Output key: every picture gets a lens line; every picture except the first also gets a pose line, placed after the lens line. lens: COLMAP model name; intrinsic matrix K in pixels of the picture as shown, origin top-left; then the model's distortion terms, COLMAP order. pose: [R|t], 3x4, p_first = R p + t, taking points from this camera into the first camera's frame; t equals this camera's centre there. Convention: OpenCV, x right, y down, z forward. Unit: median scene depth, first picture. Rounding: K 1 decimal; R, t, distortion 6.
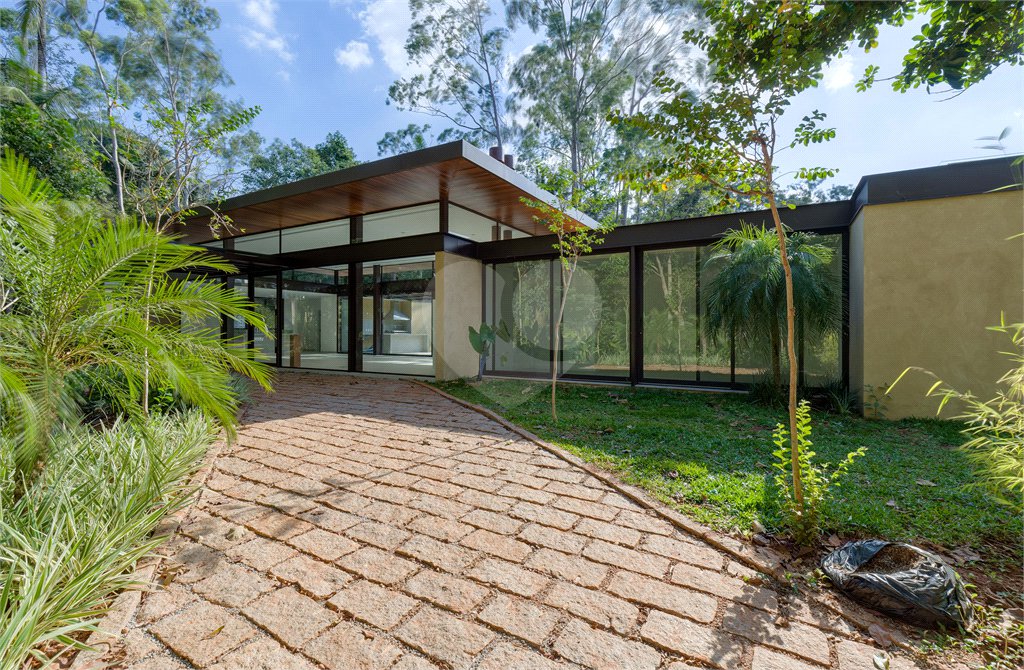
lens RADIAL K [[463.2, 0, 518.8], [0, 463.2, 336.7], [0, 0, 1]] dist [0.001590, 0.000006]
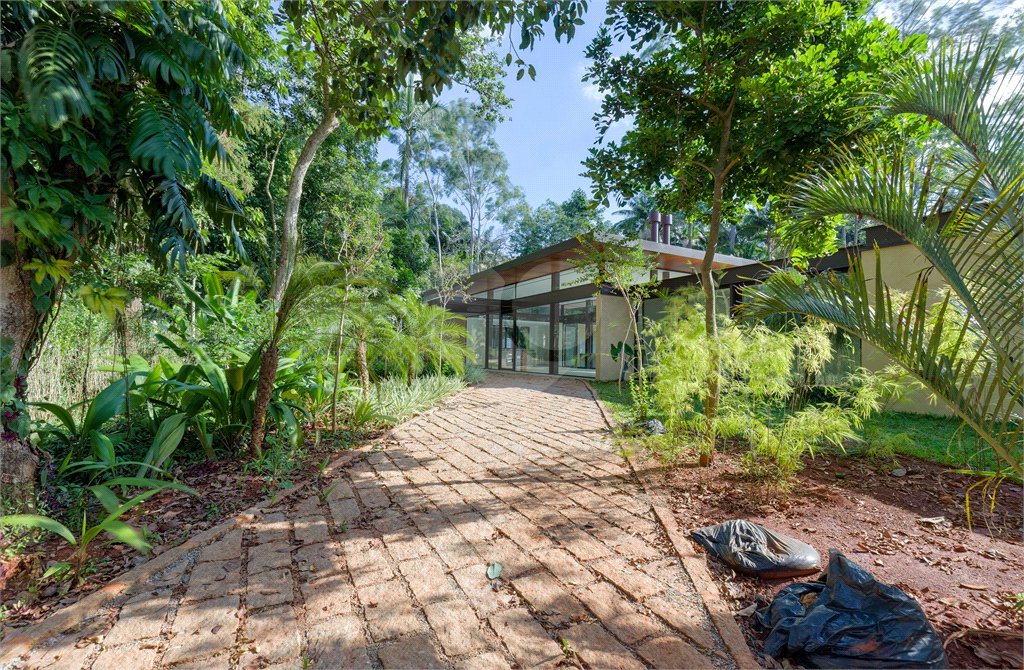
lens RADIAL K [[463.2, 0, 518.8], [0, 463.2, 336.7], [0, 0, 1]] dist [0.001590, 0.000006]
pose [[0.854073, -0.010342, -0.520050, 0.335273], [-0.014406, 0.998948, -0.043525, 0.022526], [0.519954, 0.044665, 0.853026, -0.363453]]
